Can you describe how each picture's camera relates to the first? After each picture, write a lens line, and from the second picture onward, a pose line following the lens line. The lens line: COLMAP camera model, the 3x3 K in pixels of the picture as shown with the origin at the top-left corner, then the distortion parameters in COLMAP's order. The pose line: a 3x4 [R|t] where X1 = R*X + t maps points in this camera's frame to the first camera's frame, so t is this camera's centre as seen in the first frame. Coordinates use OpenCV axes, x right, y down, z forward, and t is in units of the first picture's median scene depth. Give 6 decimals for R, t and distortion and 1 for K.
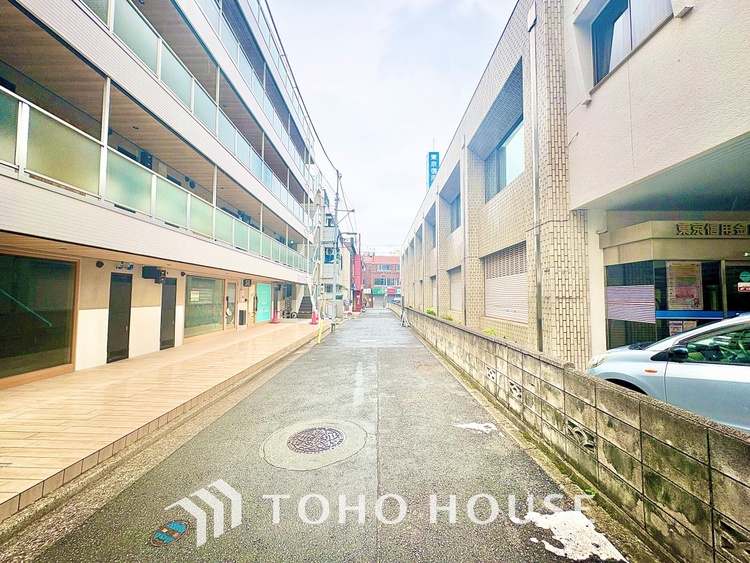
lens RADIAL K [[298.4, 0, 374.9], [0, 298.4, 282.3], [0, 0, 1]] dist [0.000941, 0.000183]
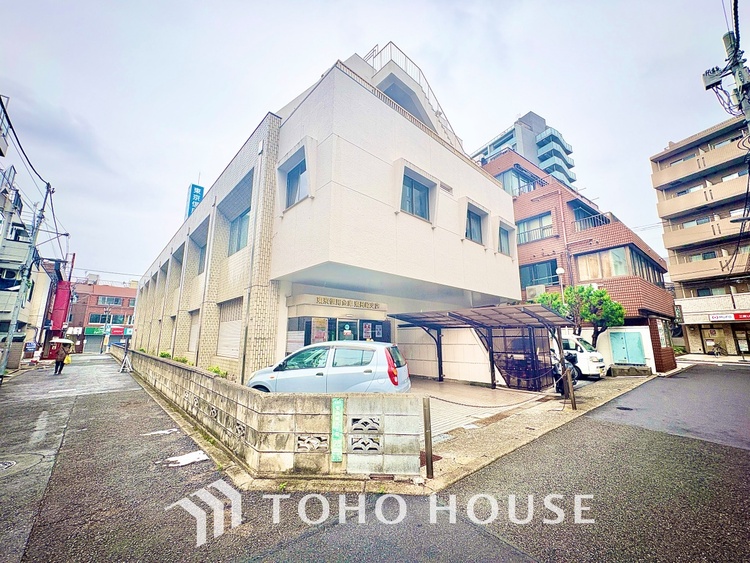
lens RADIAL K [[298.4, 0, 373.3], [0, 298.4, 282.5], [0, 0, 1]] dist [0.000941, 0.000183]
pose [[0.730286, 0.124898, 0.671627, 0.010284], [-0.032082, 0.988330, -0.148909, -0.008167], [-0.682387, 0.087199, 0.725771, -0.192272]]
